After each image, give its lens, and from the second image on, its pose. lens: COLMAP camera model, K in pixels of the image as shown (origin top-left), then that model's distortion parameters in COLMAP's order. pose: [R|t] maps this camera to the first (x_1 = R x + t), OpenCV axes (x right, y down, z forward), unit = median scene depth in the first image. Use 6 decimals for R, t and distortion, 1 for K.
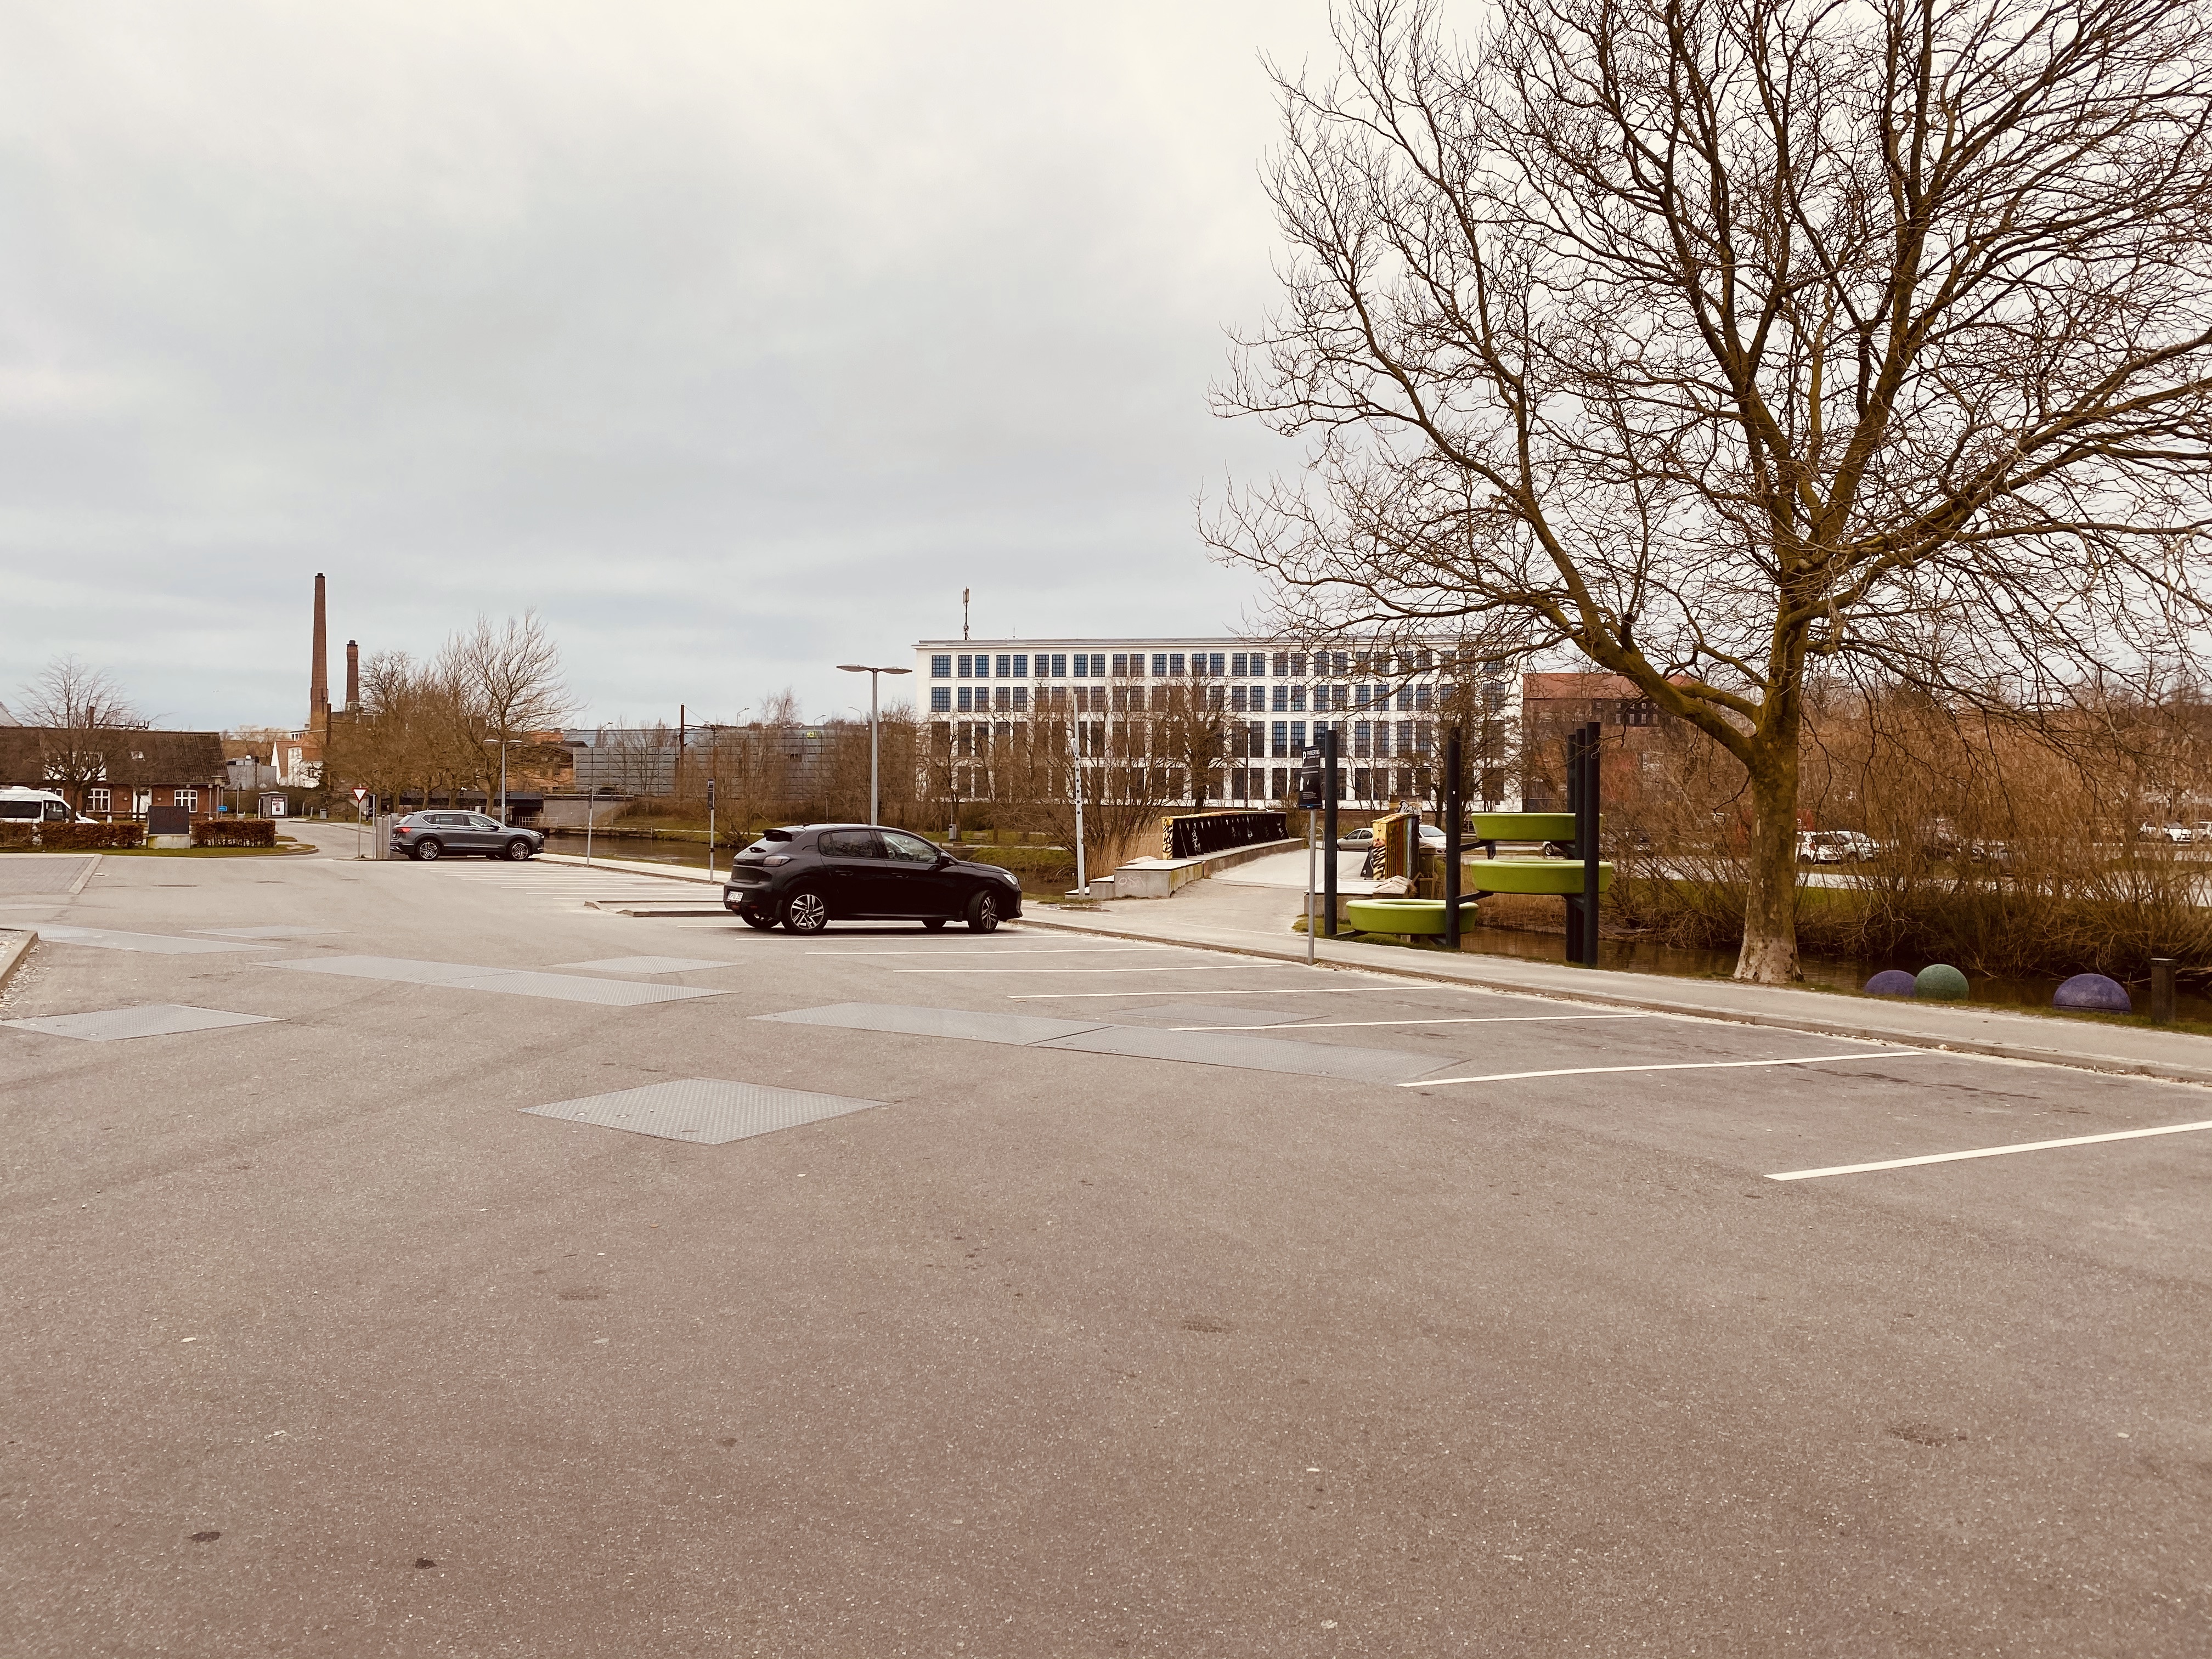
lens RADIAL K [[1520.3, 0, 1106.0], [0, 1520.3, 829.5], [0, 0, 1]] dist [-0.007107, -0.004581]
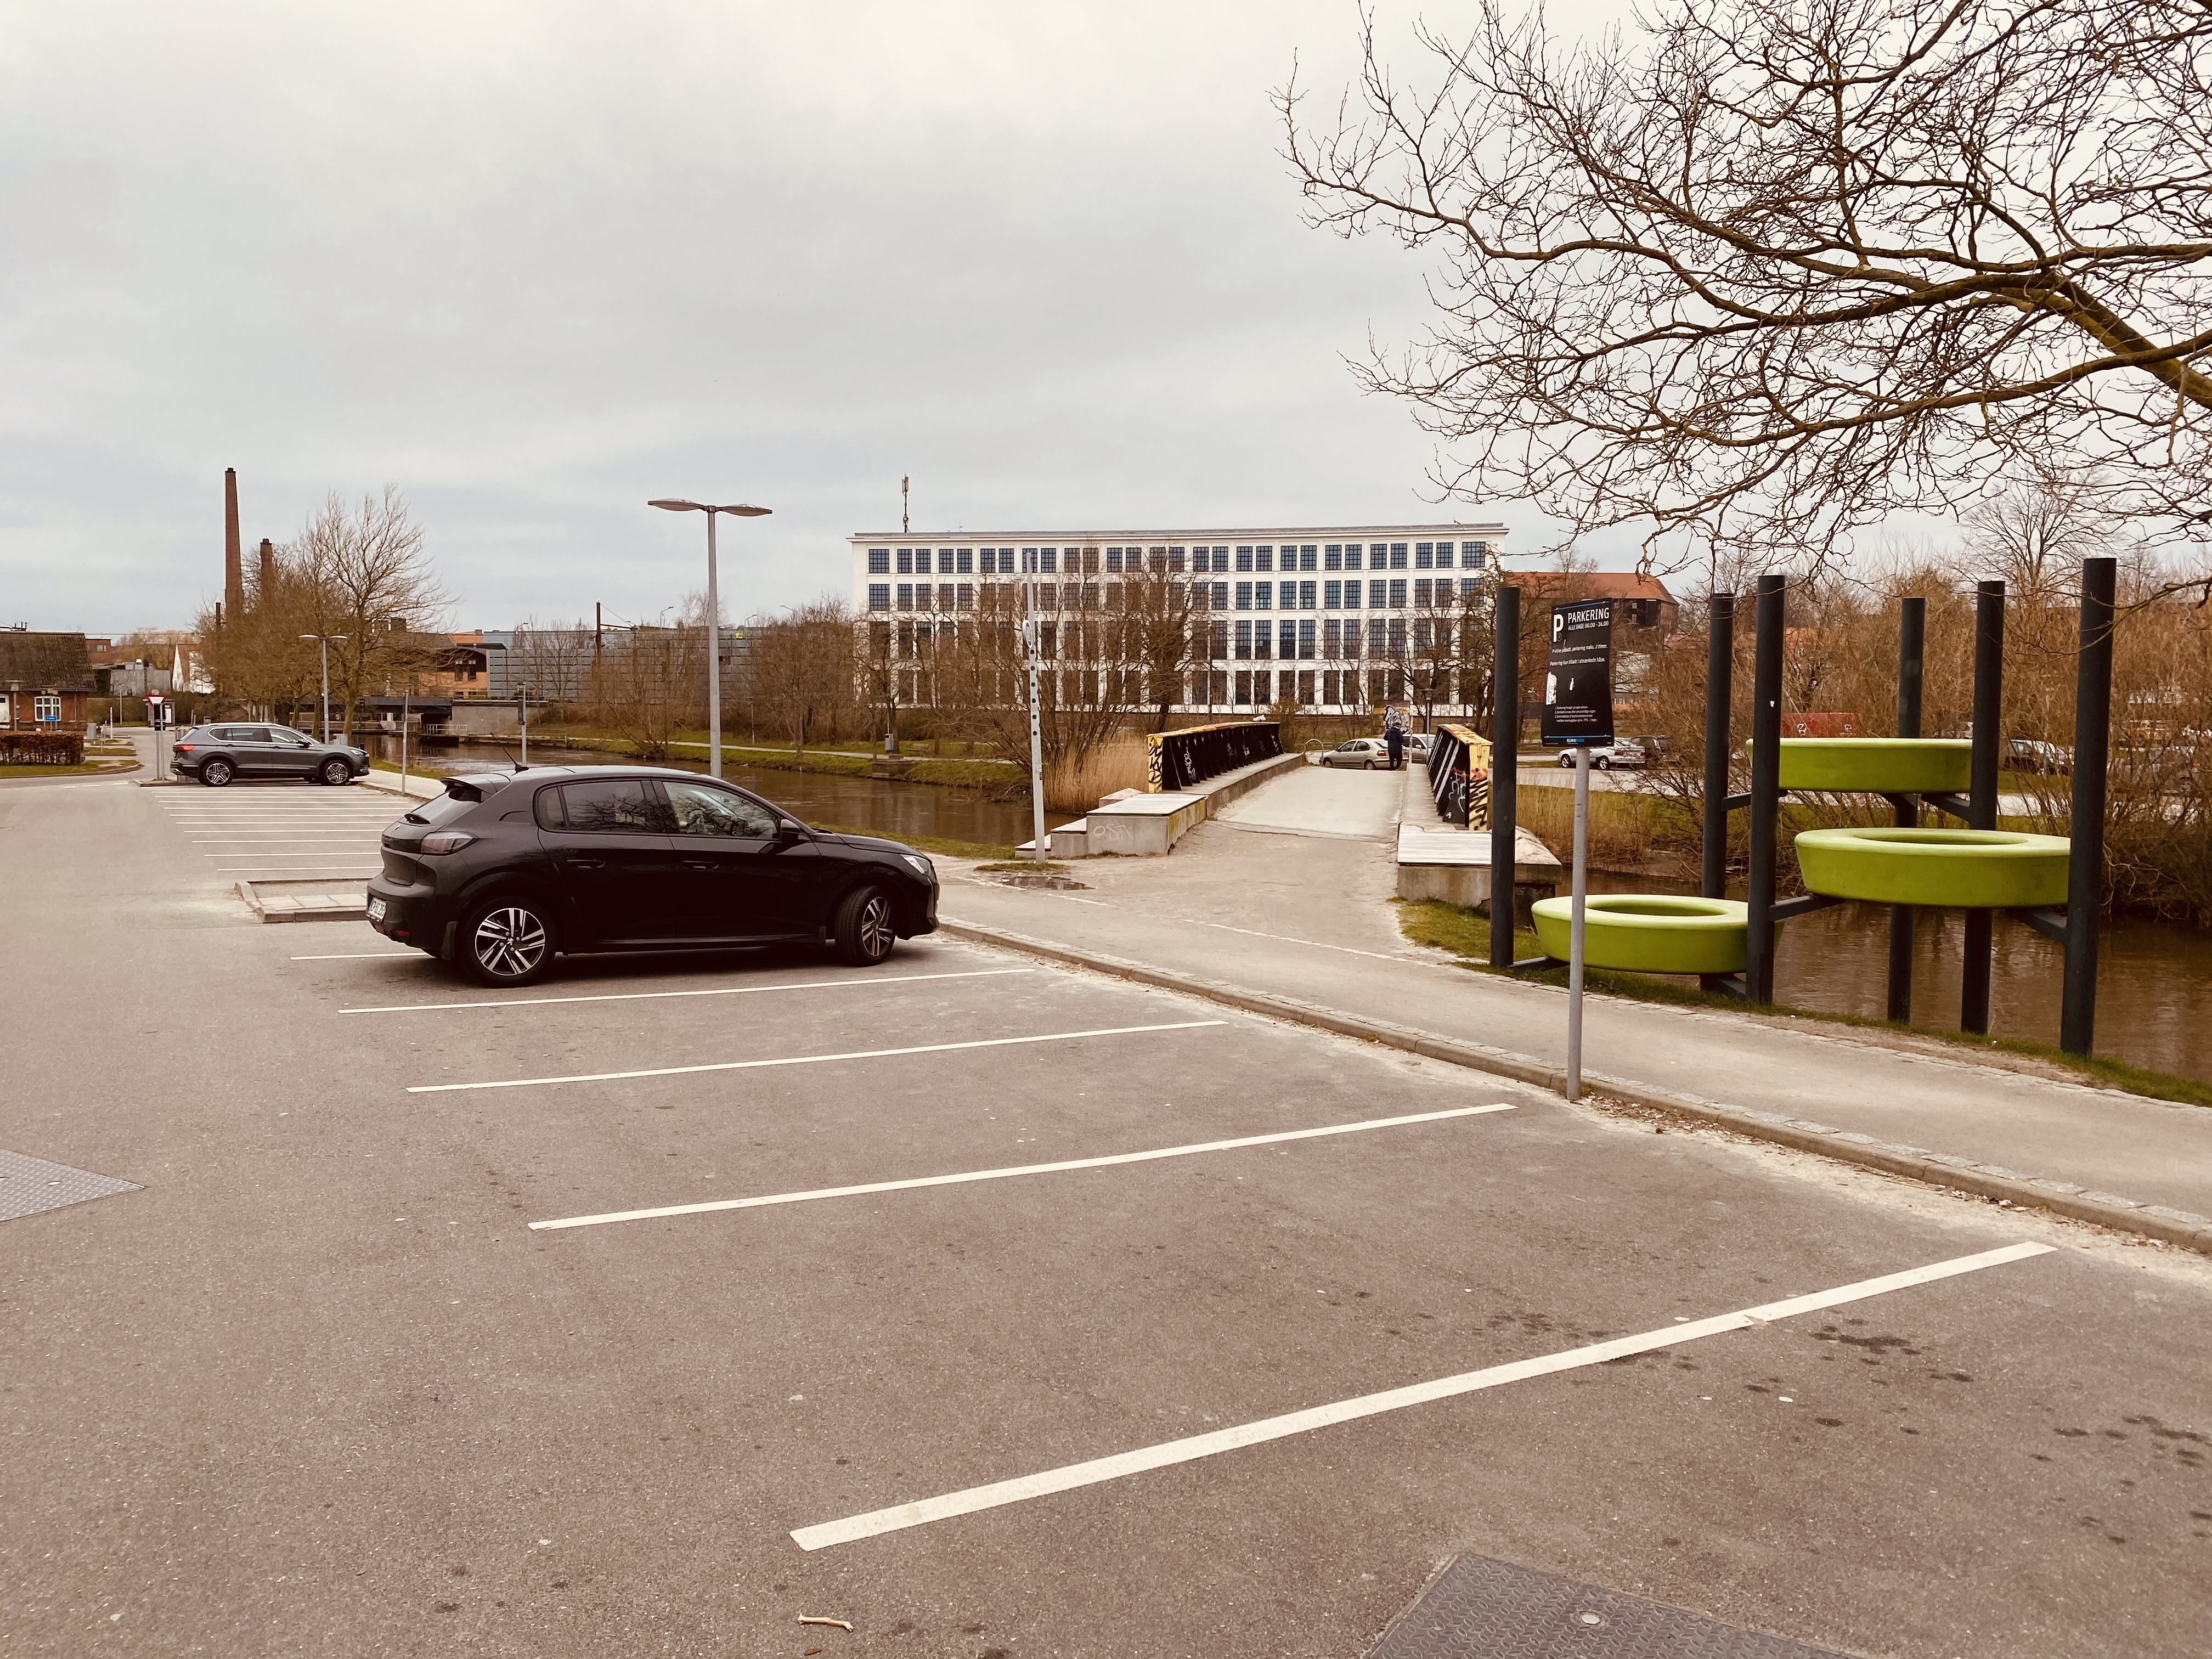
lens RADIAL K [[1451.7, 0, 1136.2], [0, 1451.7, 831.5], [0, 0, 1]] dist [-0.001702, -0.004112]
pose [[0.998398, -0.007057, 0.056144, -0.002806], [0.003184, 0.997627, 0.068780, -0.003305], [-0.056497, -0.068491, 0.996051, 0.105064]]
